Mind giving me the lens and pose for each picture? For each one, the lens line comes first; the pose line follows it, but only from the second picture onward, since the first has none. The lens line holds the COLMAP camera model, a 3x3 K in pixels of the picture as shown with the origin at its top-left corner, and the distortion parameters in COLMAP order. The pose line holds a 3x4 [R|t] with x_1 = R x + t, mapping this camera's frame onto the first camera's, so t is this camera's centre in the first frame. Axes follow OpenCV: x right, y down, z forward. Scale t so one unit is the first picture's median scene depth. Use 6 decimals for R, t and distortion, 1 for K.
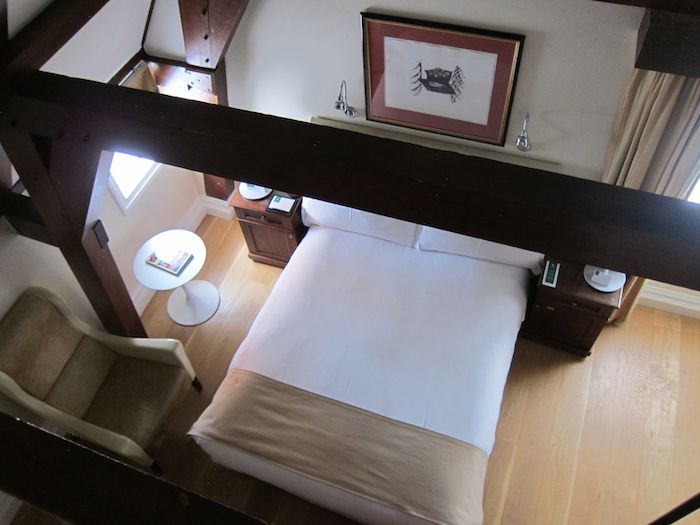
lens RADIAL K [[582.8, 0, 350.0], [0, 582.8, 262.5], [0, 0, 1]] dist [-0.058549, 0.013393]
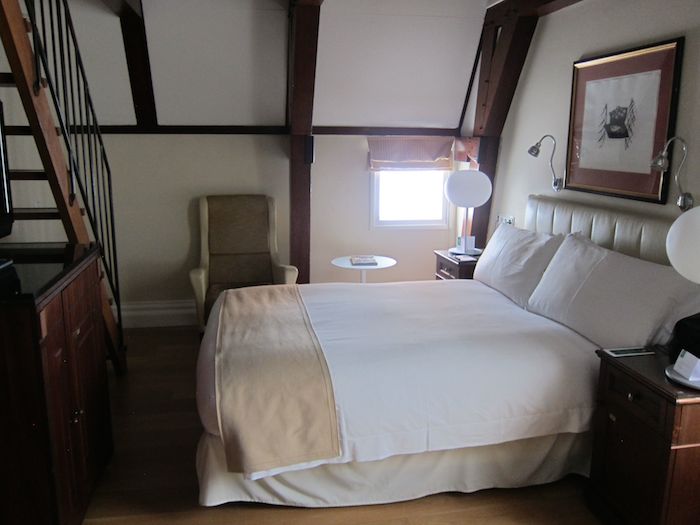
lens RADIAL K [[582.8, 0, 350.0], [0, 582.8, 262.5], [0, 0, 1]] dist [-0.058549, 0.013393]
pose [[0.508692, 0.246255, -0.824980, 0.741525], [-0.723363, 0.641880, -0.254434, 0.366340], [0.466882, 0.726188, 0.504650, 0.501958]]
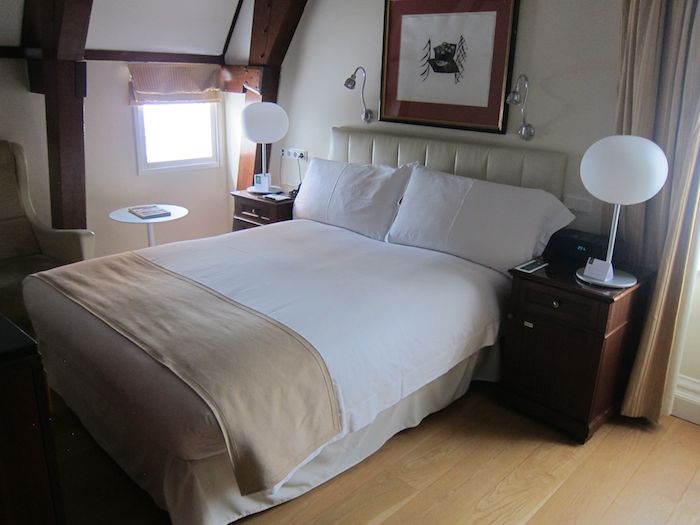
lens RADIAL K [[582.8, 0, 350.0], [0, 582.8, 262.5], [0, 0, 1]] dist [-0.058549, 0.013393]
pose [[0.914422, 0.216391, -0.342064, 0.416989], [-0.375600, 0.768608, -0.517848, 0.523011], [0.150855, 0.602011, 0.784108, 0.412424]]
